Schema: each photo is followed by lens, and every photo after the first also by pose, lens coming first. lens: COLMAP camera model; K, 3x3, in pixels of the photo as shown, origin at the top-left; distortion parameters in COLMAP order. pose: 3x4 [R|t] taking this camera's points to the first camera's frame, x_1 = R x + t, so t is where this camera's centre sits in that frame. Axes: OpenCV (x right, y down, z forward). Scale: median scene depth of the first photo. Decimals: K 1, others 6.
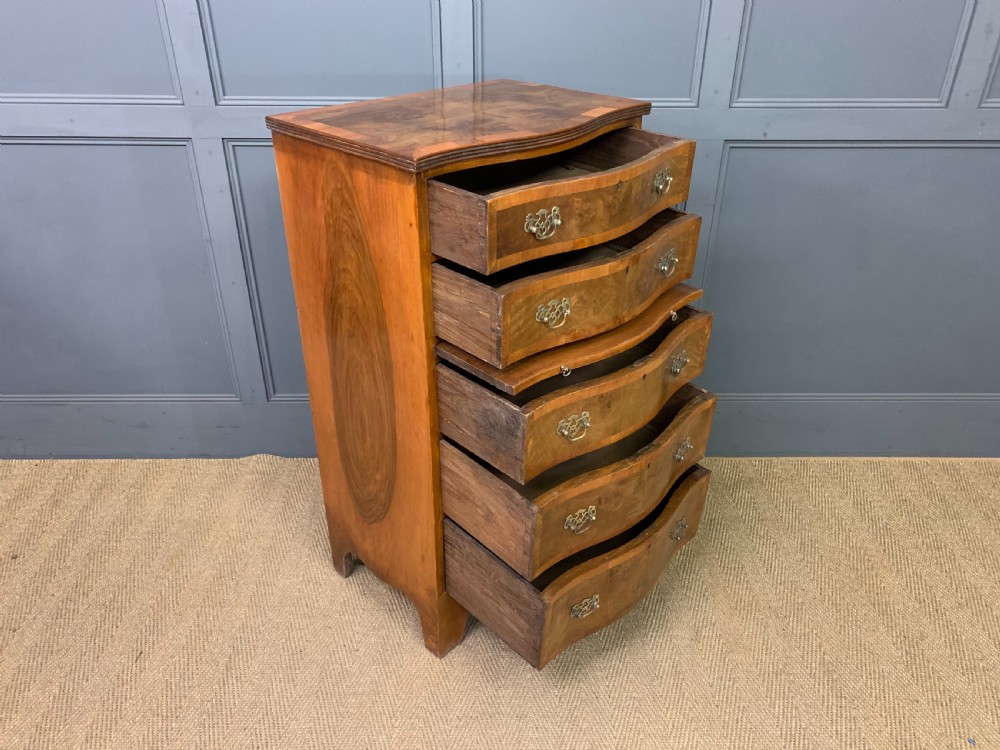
lens RADIAL K [[766.3, 0, 498.1], [0, 766.3, 381.6], [0, 0, 1]] dist [0.072135, -0.068464]
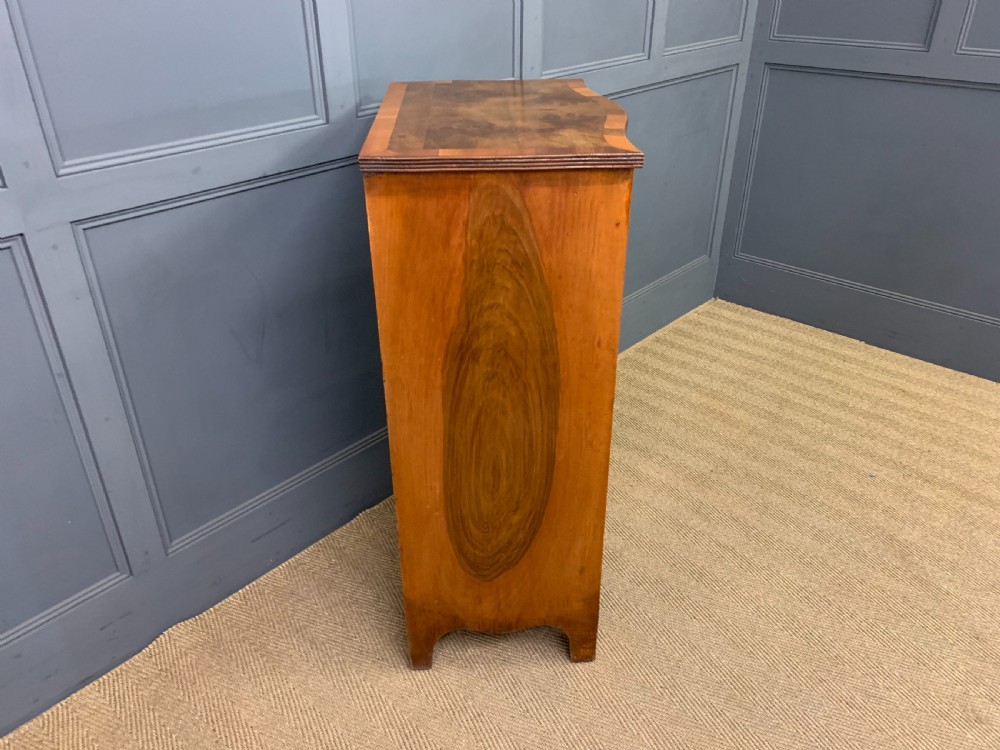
lens RADIAL K [[766.3, 0, 510.1], [0, 766.3, 372.3], [0, 0, 1]] dist [0.072135, -0.068464]
pose [[0.679551, -0.372591, 0.631970, -0.762999], [0.371095, 0.917674, 0.141998, -0.190385], [-0.632850, 0.138026, 0.761873, 0.320039]]
